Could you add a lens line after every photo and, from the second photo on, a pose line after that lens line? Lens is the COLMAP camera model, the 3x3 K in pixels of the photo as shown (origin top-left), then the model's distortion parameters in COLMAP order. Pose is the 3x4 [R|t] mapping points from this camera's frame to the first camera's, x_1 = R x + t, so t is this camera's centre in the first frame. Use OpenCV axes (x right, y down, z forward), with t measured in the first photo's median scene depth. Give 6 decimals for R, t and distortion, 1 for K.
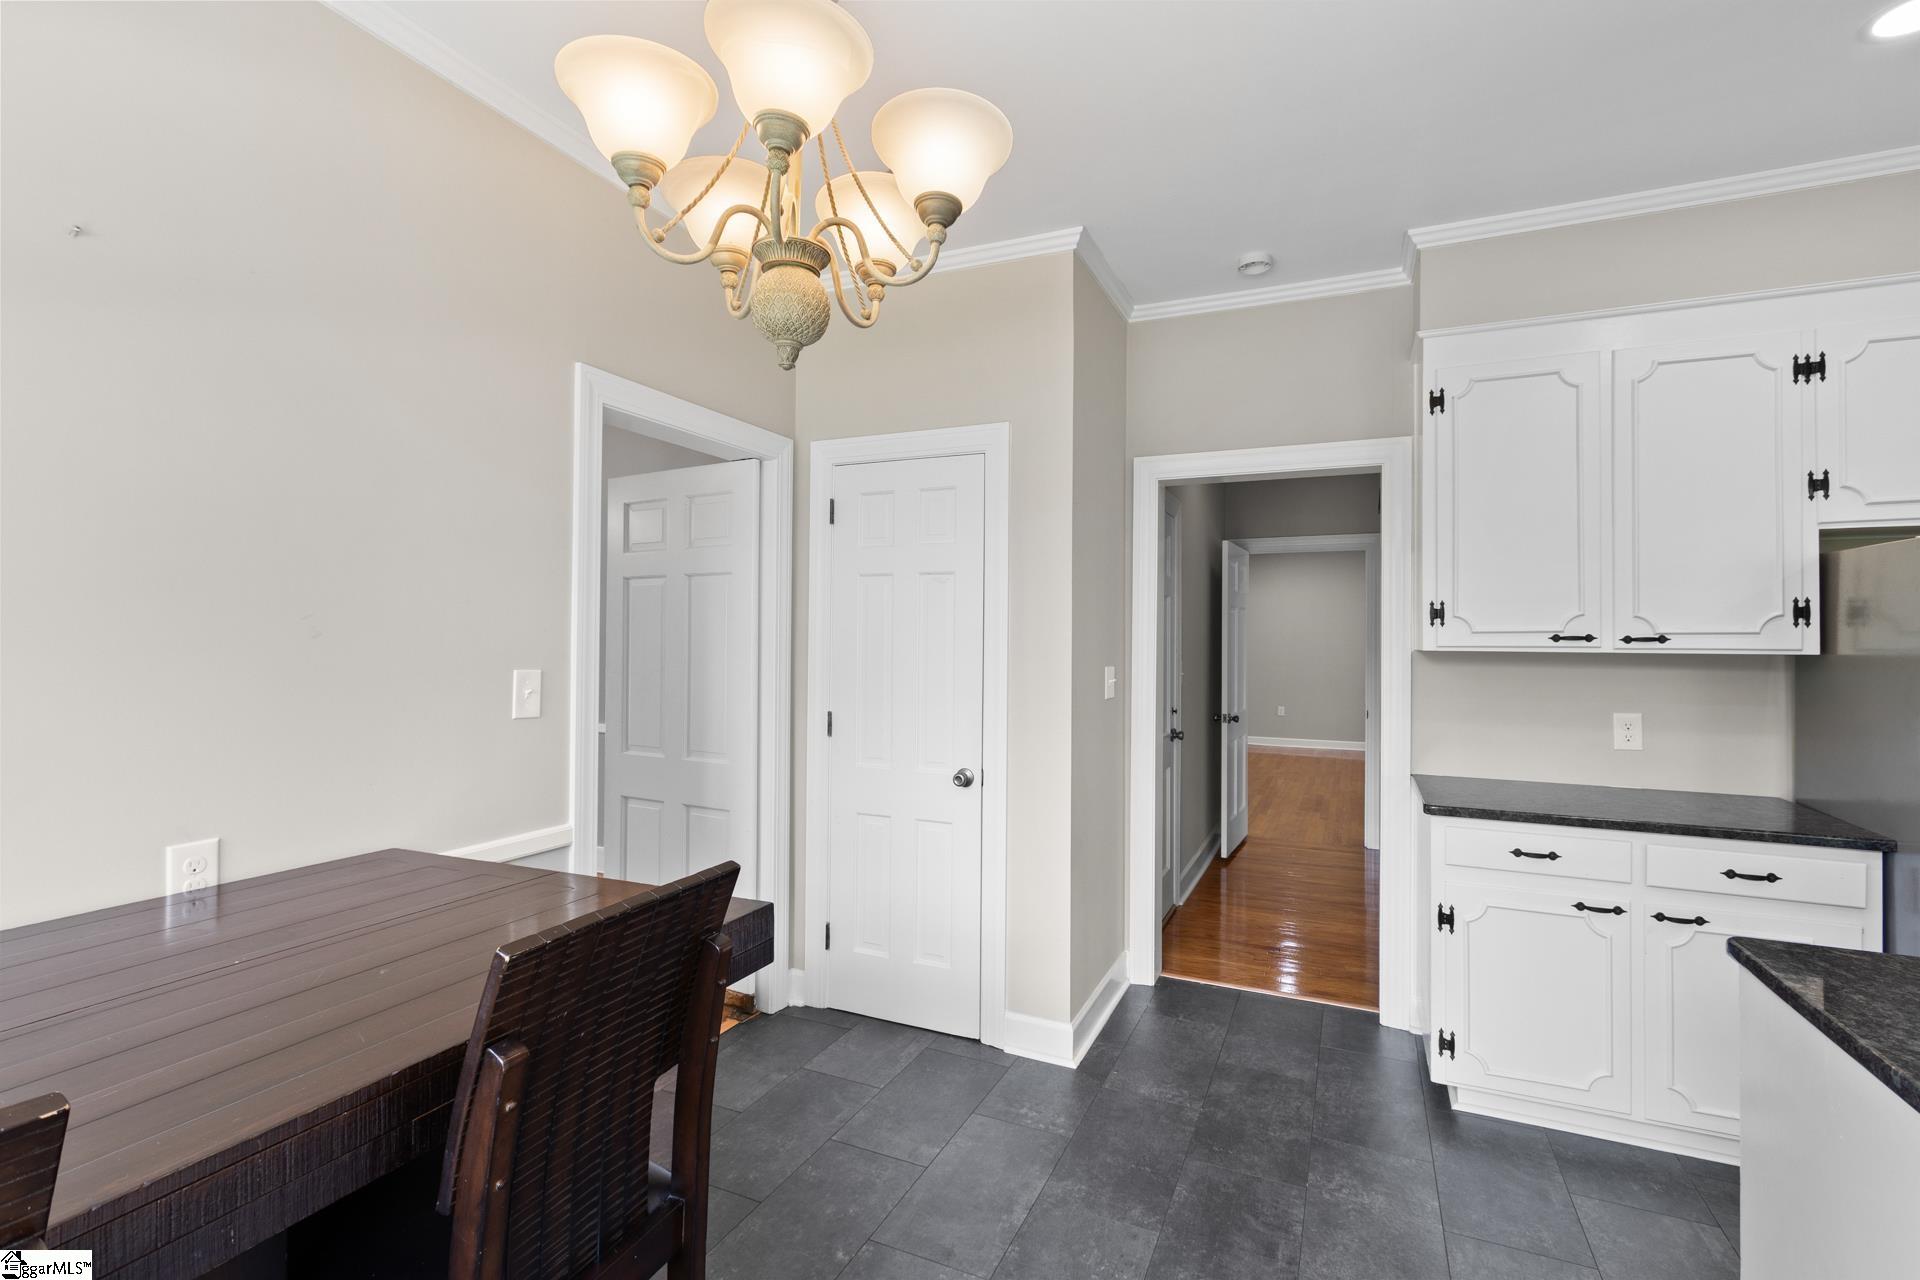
lens RADIAL K [[886.4, 0, 959.1], [0, 886.4, 636.6], [0, 0, 1]] dist [0.004137, -0.000235]
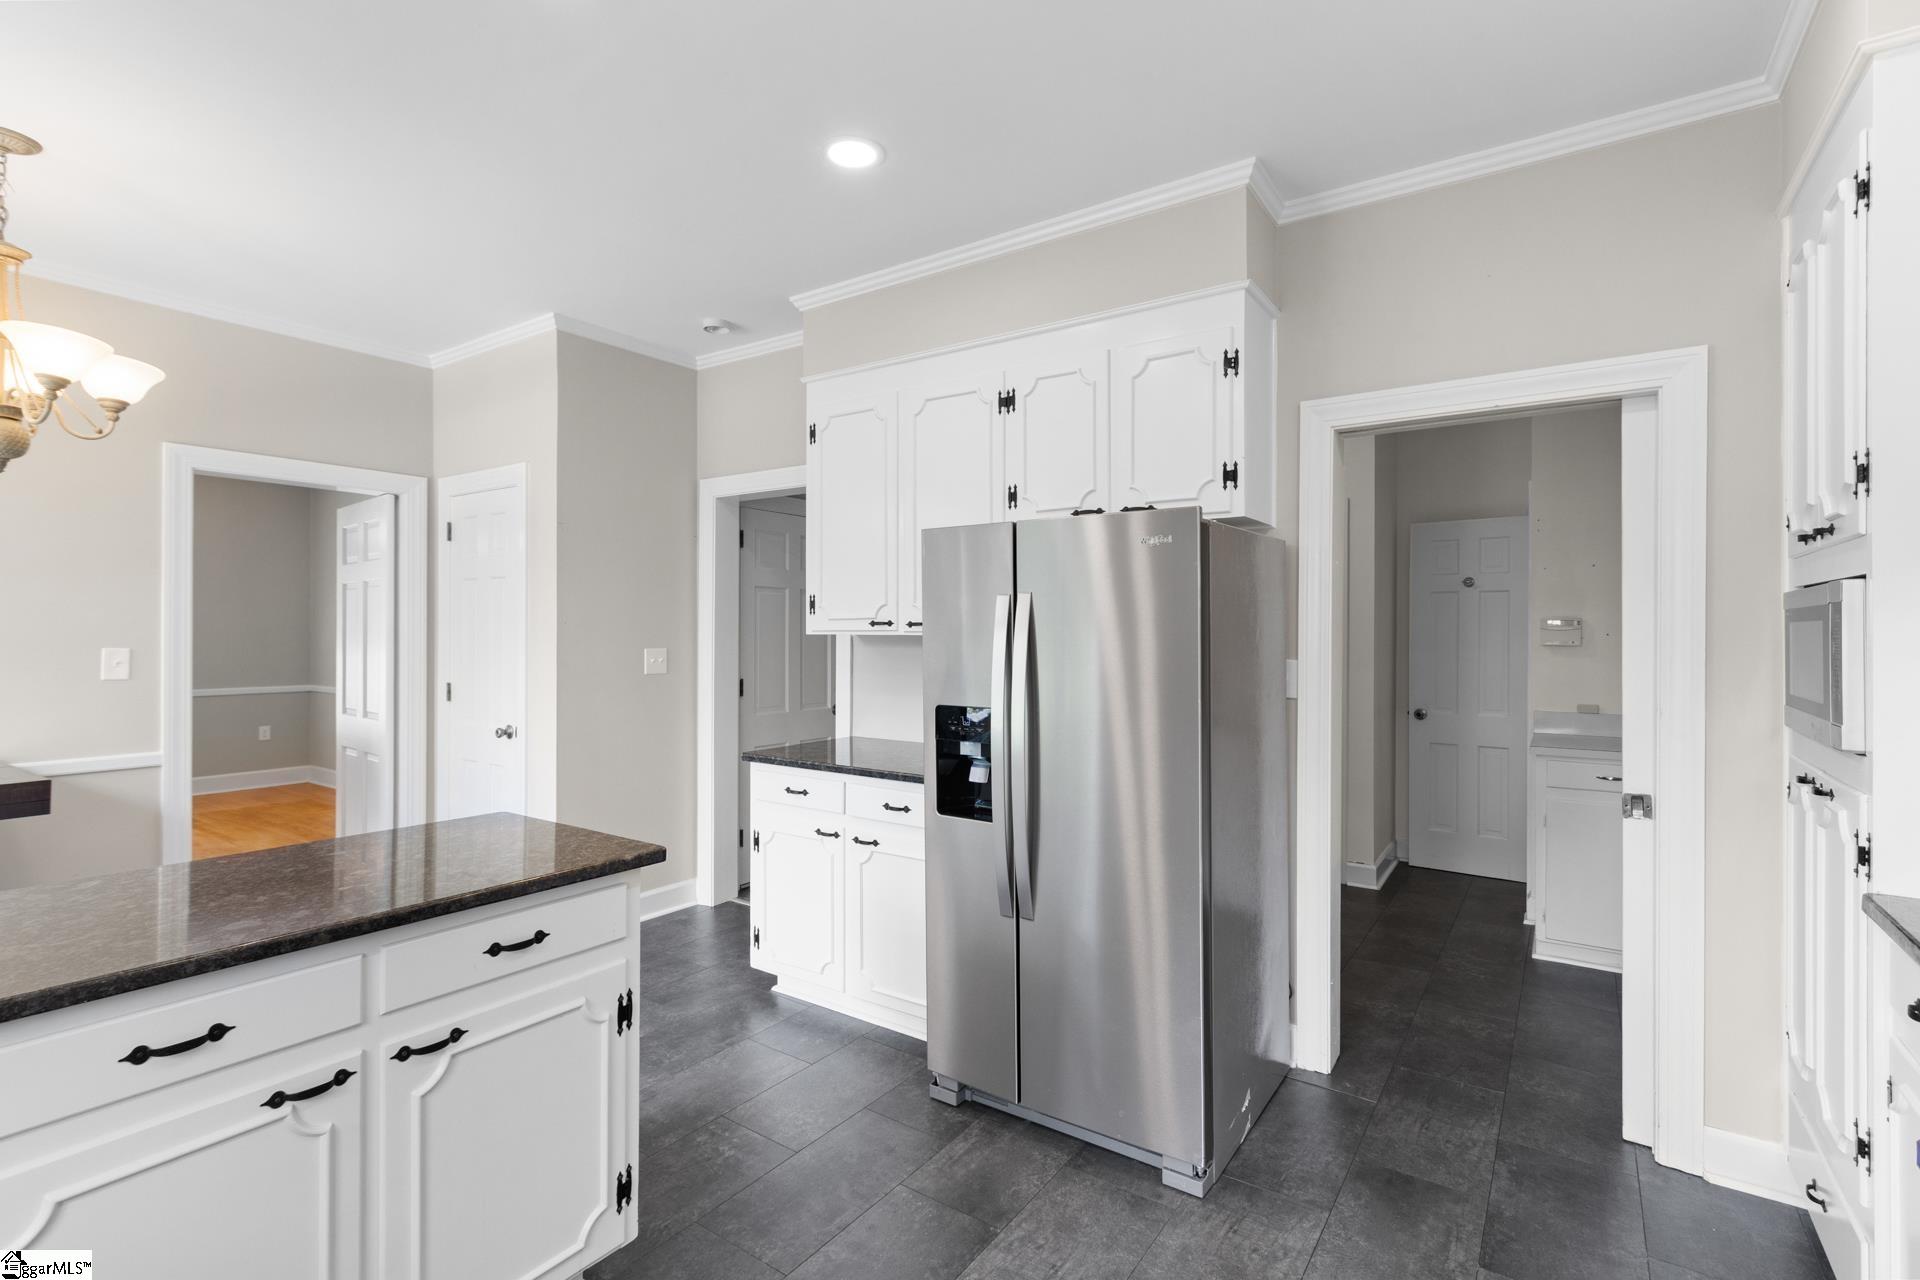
lens RADIAL K [[886.4, 0, 961.1], [0, 886.4, 641.3], [0, 0, 1]] dist [0.004137, -0.000235]
pose [[0.983092, -0.002191, -0.183100, 1.021612], [0.004613, 0.999907, 0.012804, 0.011300], [0.183055, -0.013433, 0.983011, -0.197564]]
